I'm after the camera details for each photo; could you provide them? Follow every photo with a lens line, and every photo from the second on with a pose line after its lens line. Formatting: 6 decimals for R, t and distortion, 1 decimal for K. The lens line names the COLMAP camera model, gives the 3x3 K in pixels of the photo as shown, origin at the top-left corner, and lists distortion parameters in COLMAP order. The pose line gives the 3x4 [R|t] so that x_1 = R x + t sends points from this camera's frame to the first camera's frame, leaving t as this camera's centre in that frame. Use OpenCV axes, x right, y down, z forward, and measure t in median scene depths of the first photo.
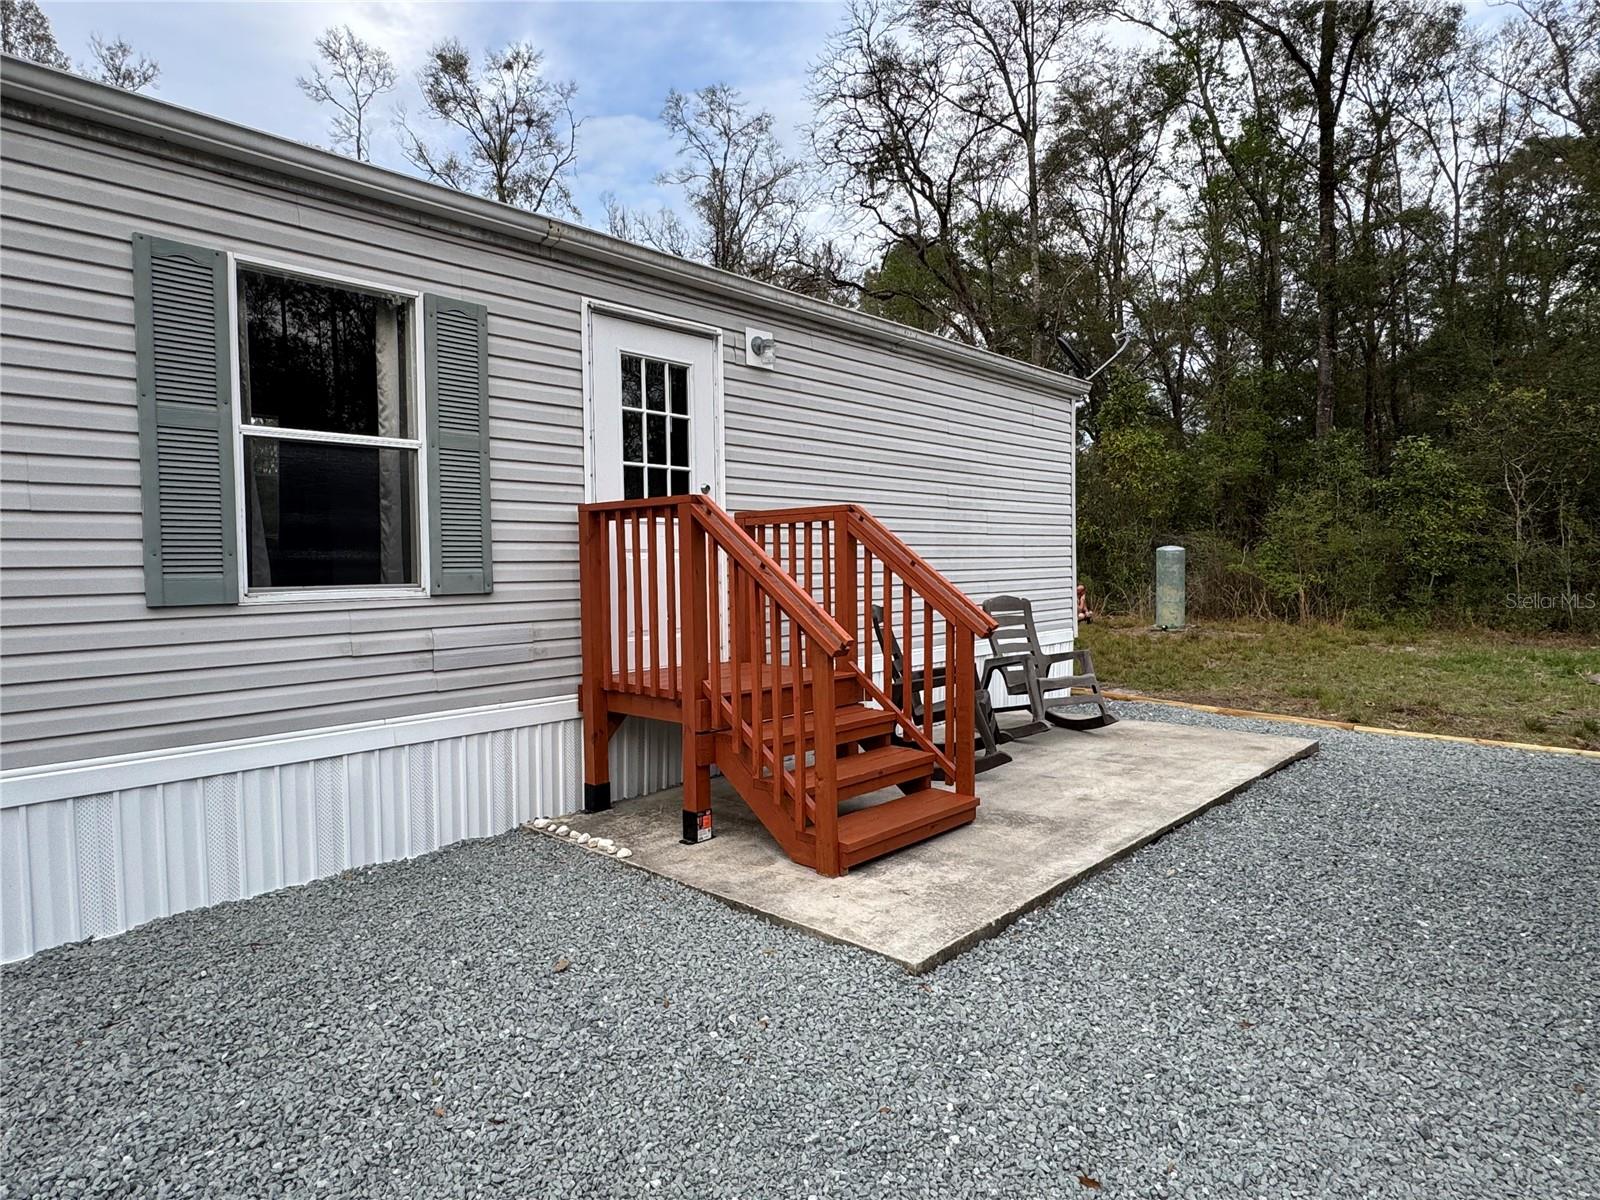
lens RADIAL K [[915.8, 0, 800.3], [0, 915.8, 598.4], [0, 0, 1]] dist [0.002745, -0.003994]
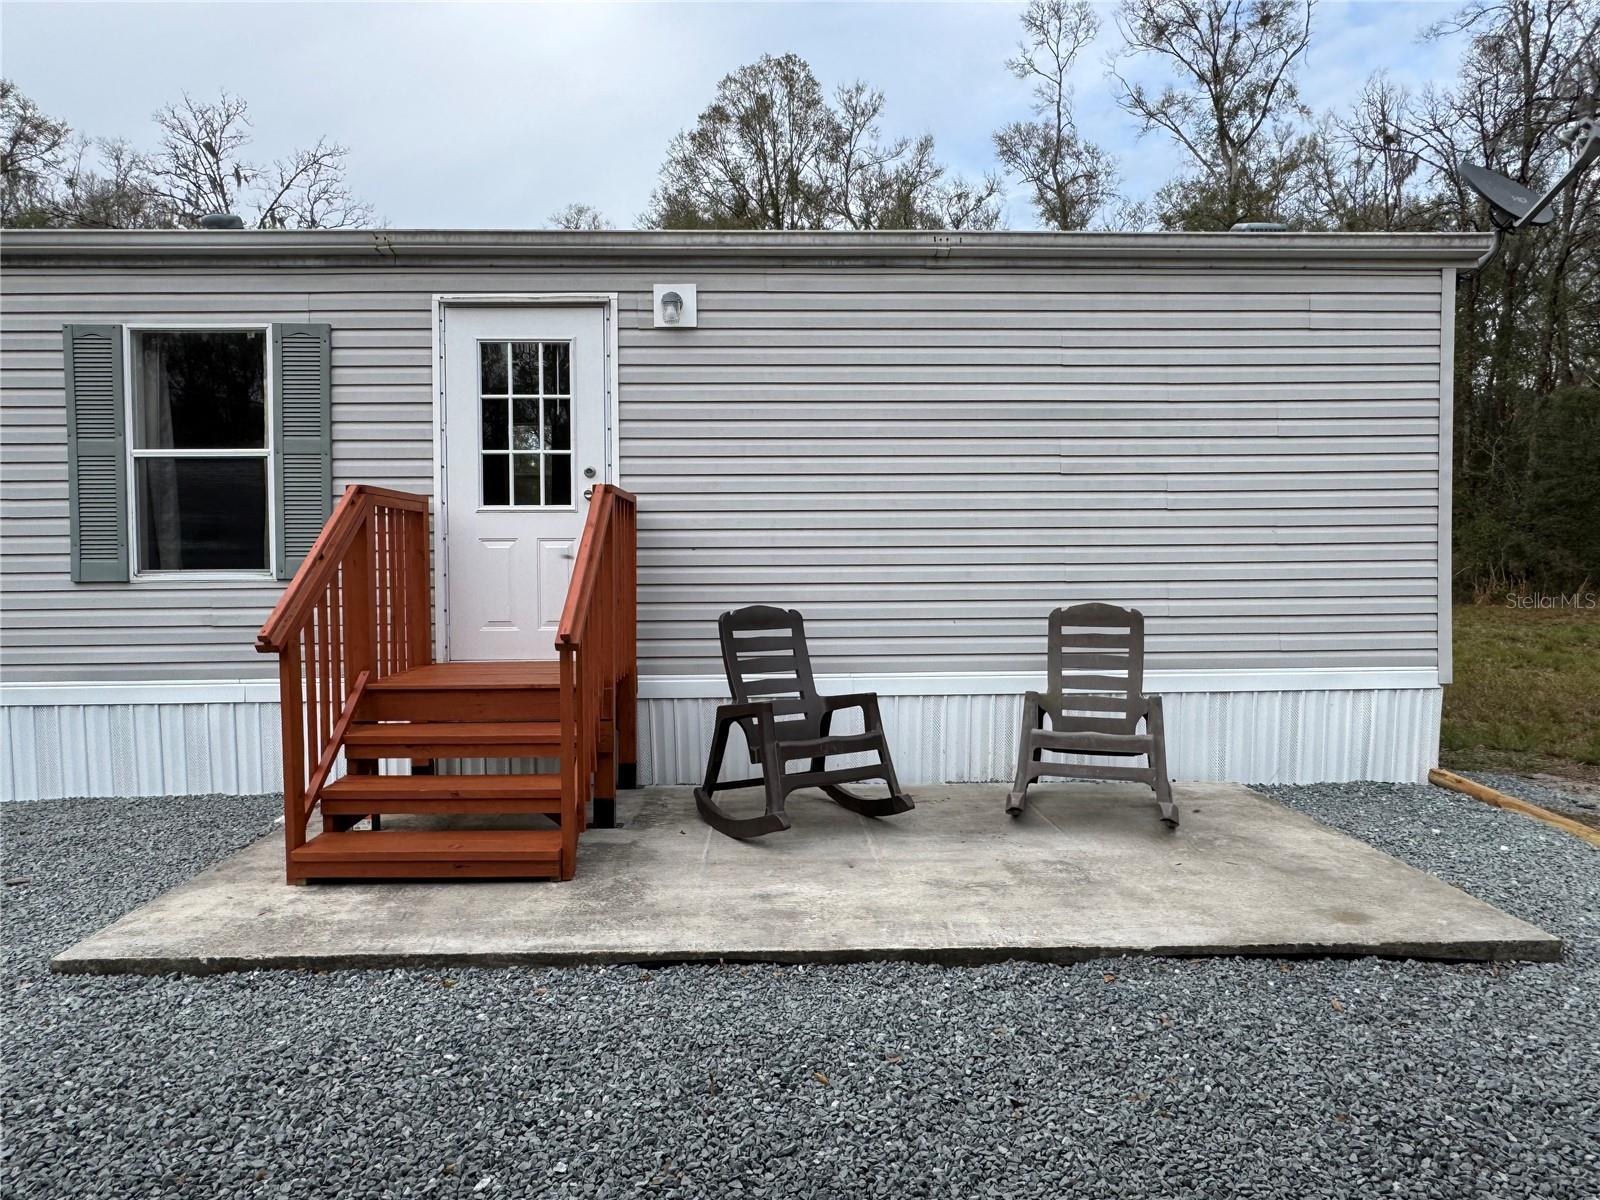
lens RADIAL K [[1029.9, 0, 797.9], [0, 1029.9, 603.5], [0, 0, 1]] dist [-0.001281, -0.000690]
pose [[0.700535, 0.039809, -0.712507, 0.890272], [-0.030355, 0.999201, 0.025983, -0.023866], [0.712972, 0.003426, 0.701184, 0.480460]]
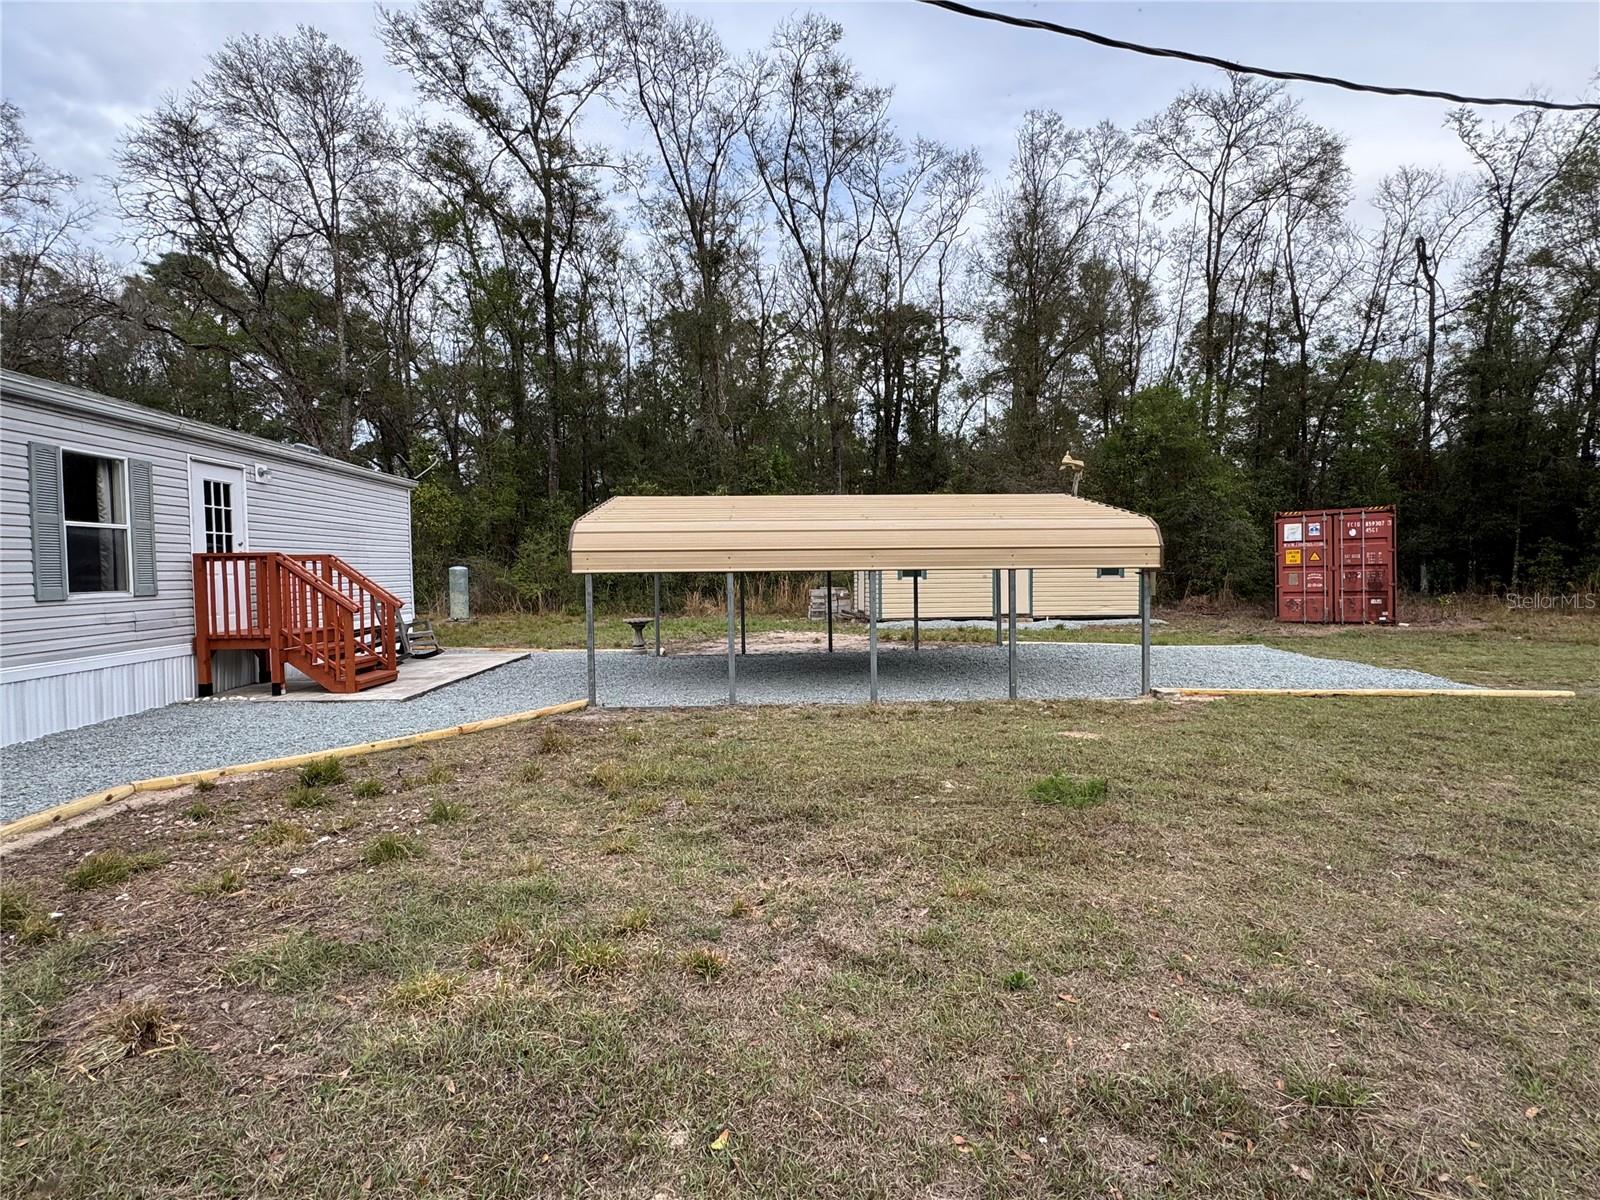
lens RADIAL K [[804.7, 0, 797.5], [0, 804.7, 597.1], [0, 0, 1]] dist [-0.003091, 0.000477]
pose [[0.702464, -0.022287, 0.711370, -0.573281], [0.031186, 0.999513, 0.000519, 0.041650], [-0.711035, 0.021820, 0.702818, -1.283368]]
